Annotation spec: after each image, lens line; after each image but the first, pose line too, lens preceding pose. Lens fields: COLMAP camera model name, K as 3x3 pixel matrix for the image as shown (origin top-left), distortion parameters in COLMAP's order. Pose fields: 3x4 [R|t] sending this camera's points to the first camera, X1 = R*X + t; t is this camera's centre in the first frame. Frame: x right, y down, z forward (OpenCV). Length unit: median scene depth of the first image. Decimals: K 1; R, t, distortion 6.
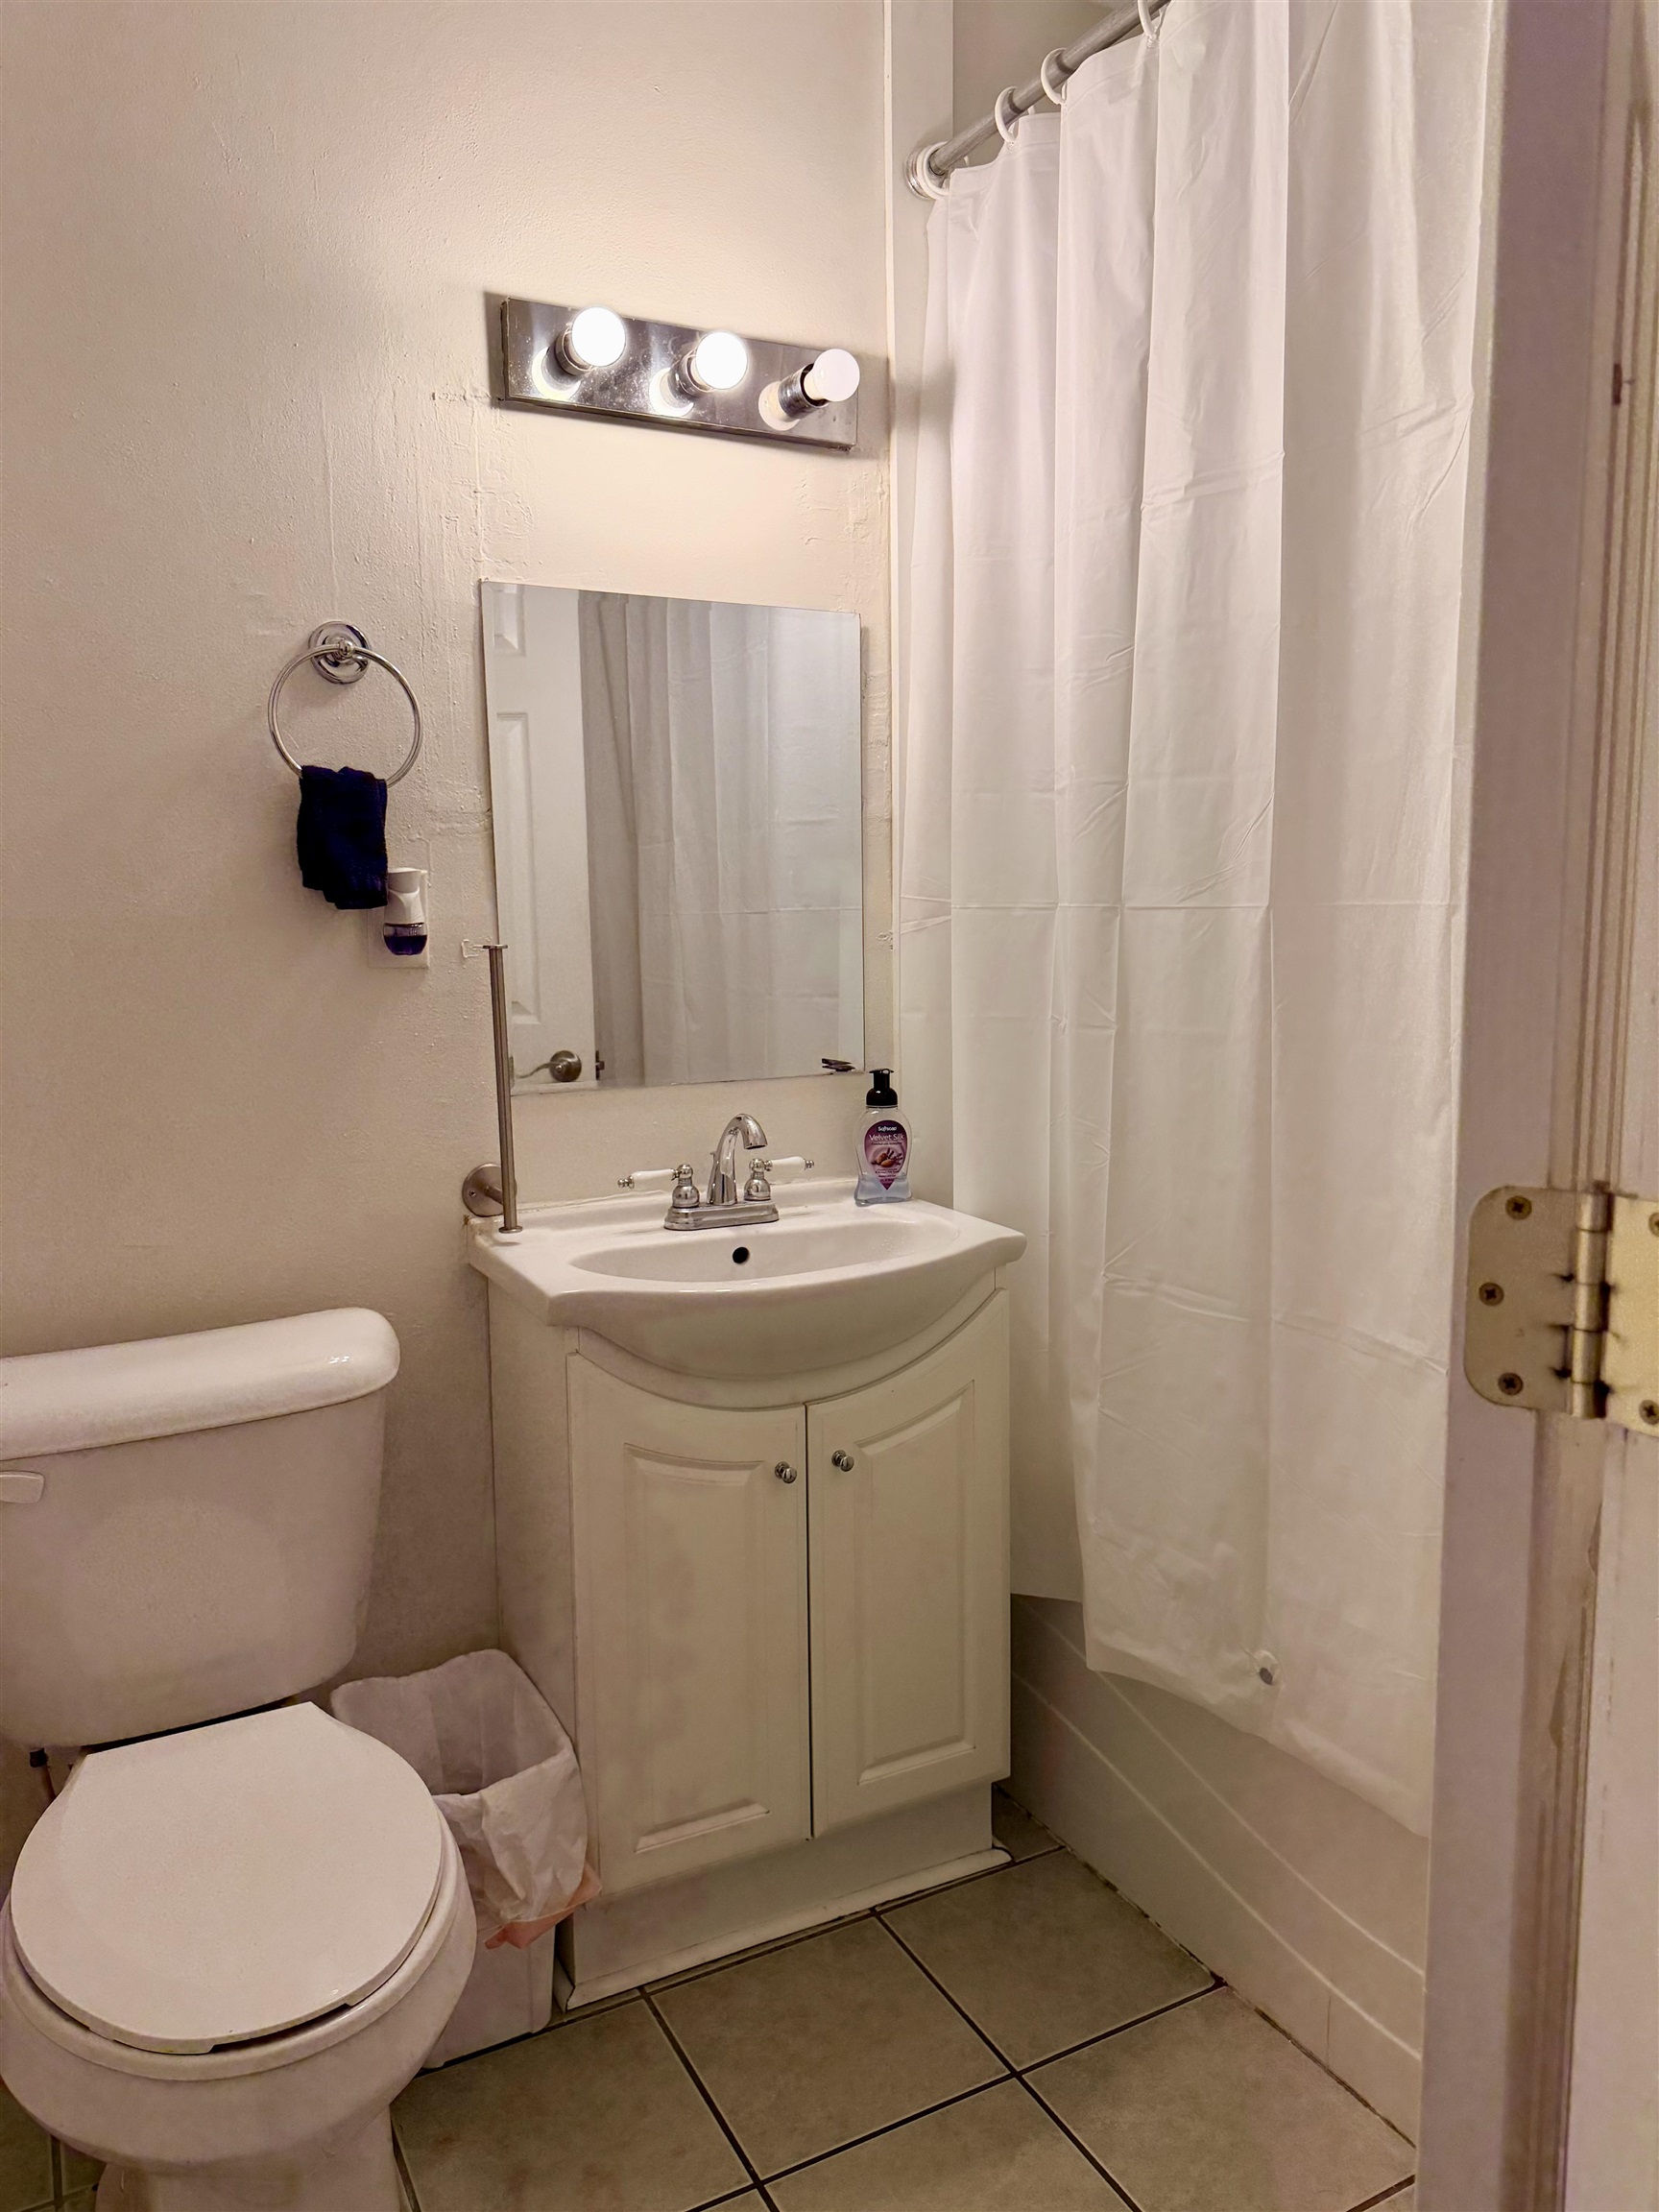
lens RADIAL K [[1607.9, 0, 877.4], [0, 1607.9, 1111.3], [0, 0, 1]] dist [0.111975, -0.227997]
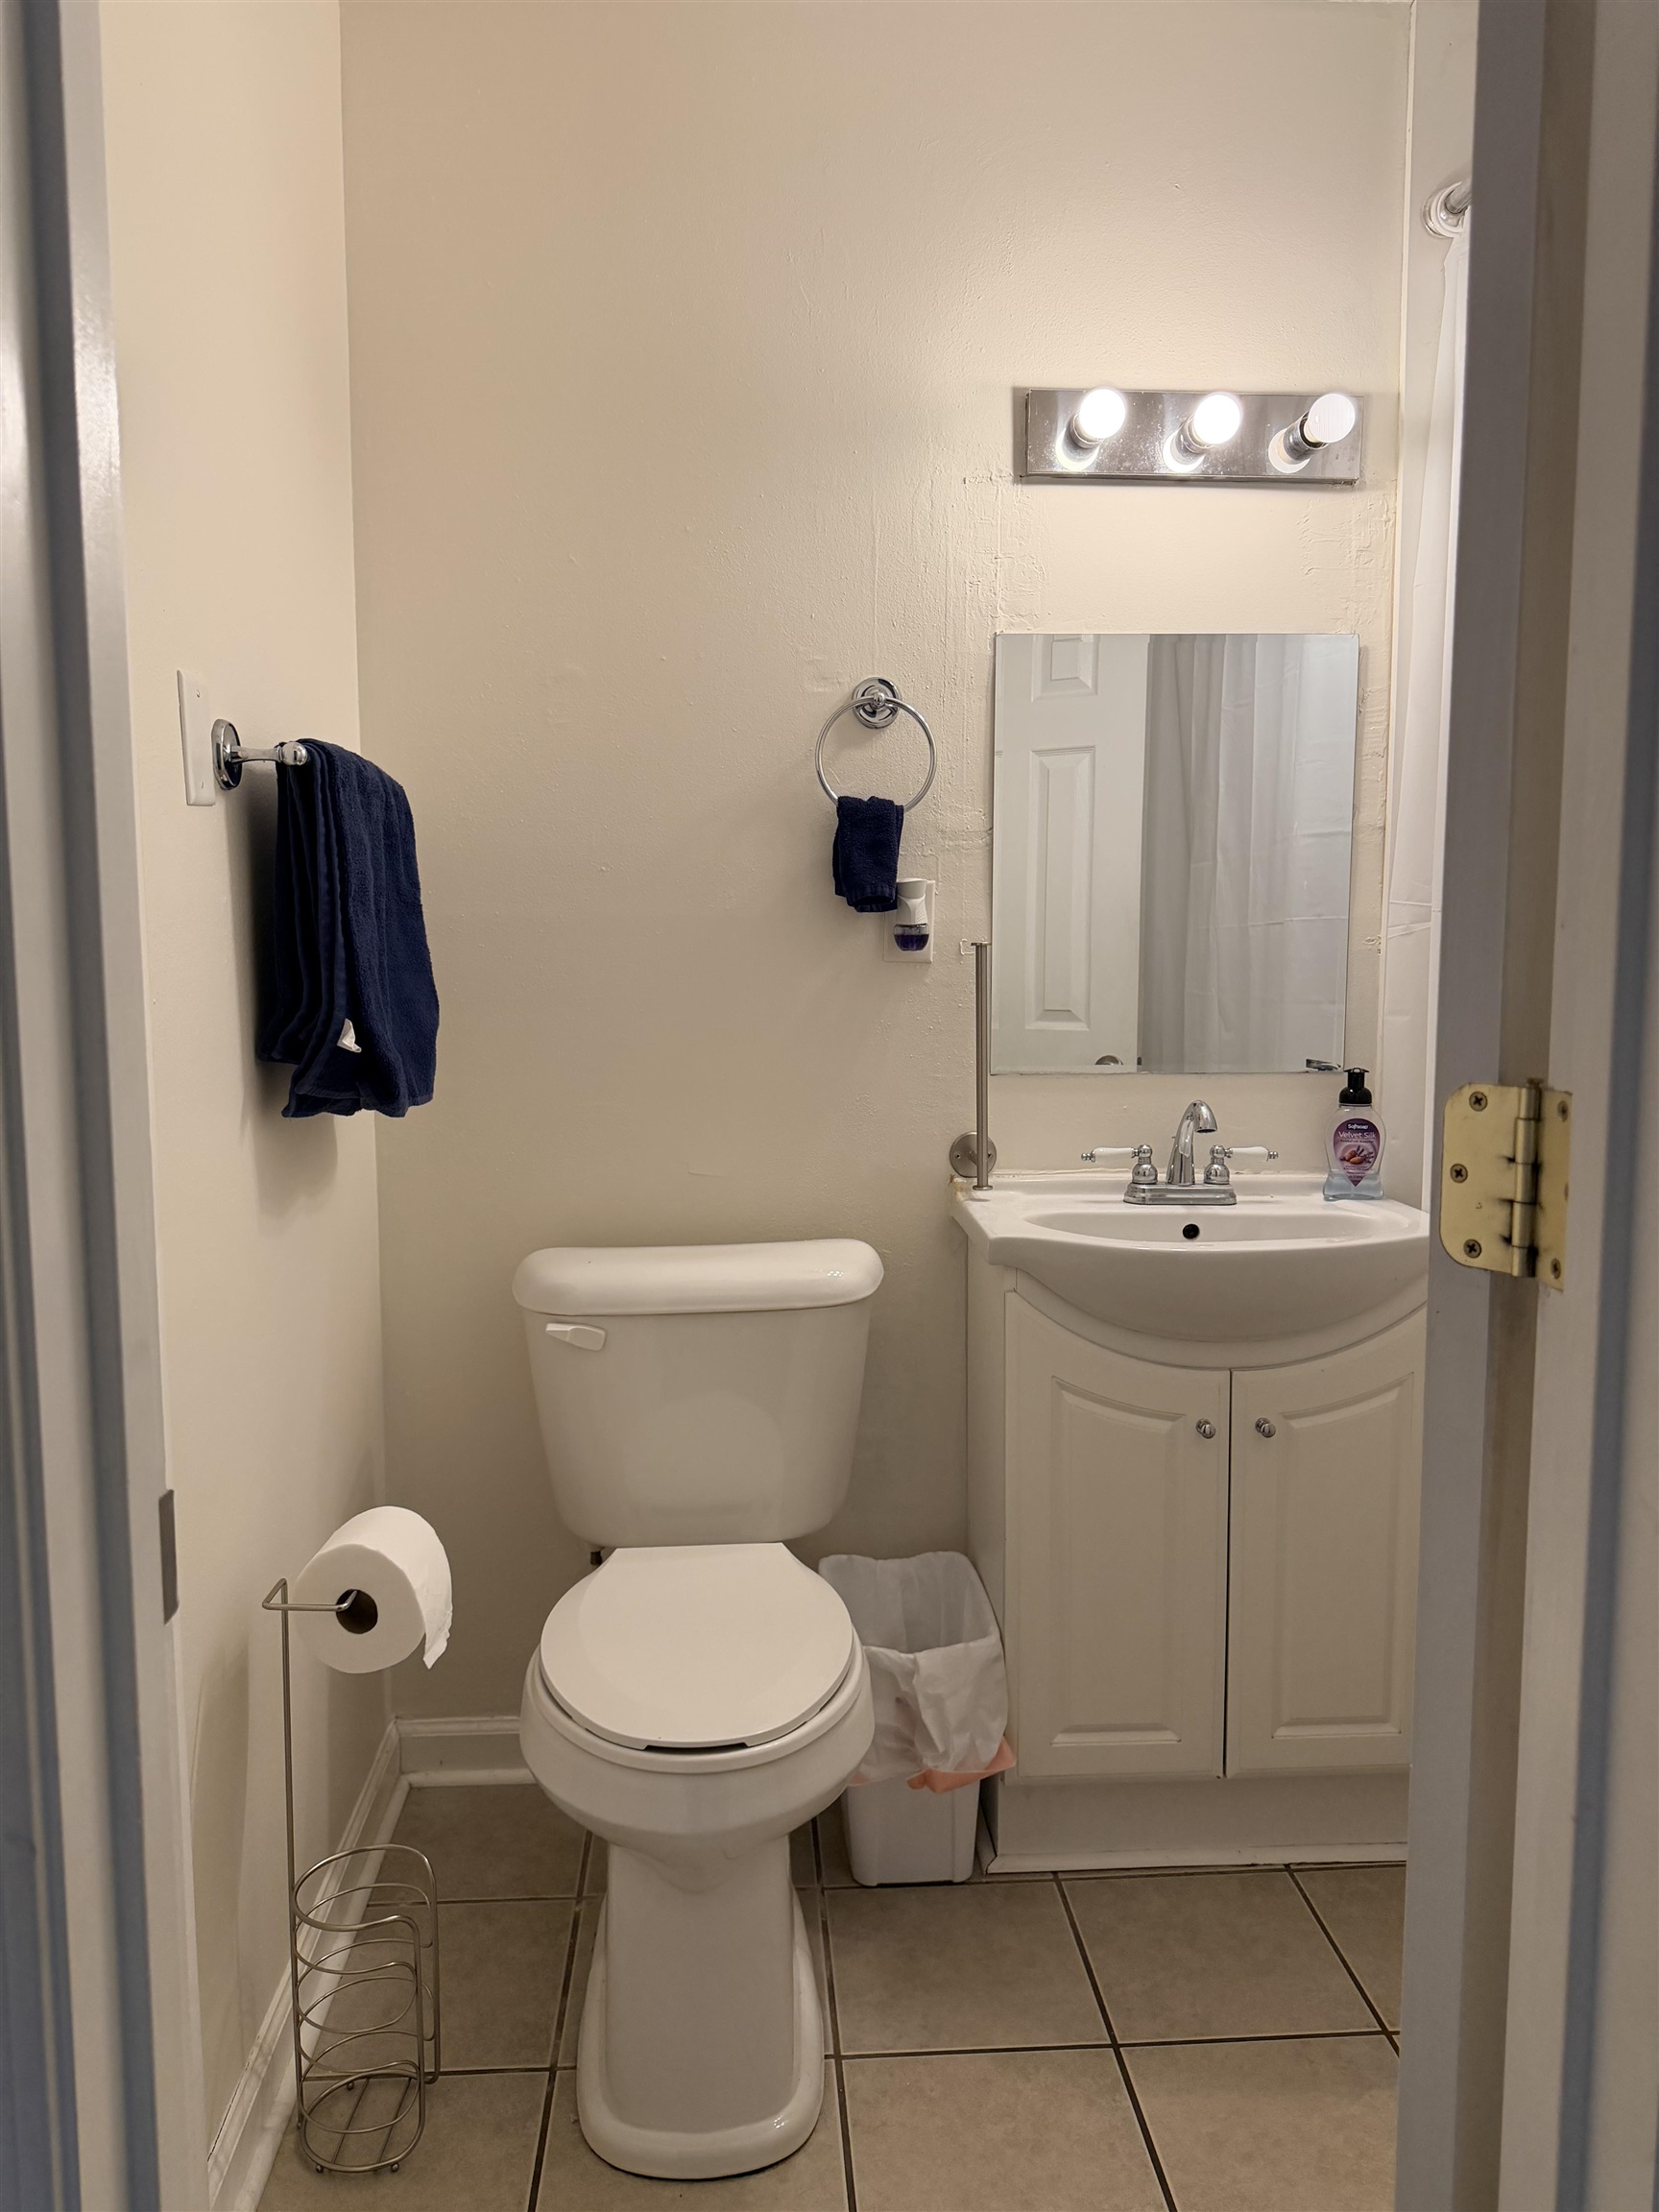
lens RADIAL K [[1628.2, 0, 829.5], [0, 1628.2, 1106.0], [0, 0, 1]] dist [0.154204, -0.445644]
pose [[0.904059, 0.048693, -0.424625, 0.165782], [-0.060968, 0.998022, -0.015360, 0.038602], [0.423037, 0.039775, 0.905239, -0.108045]]
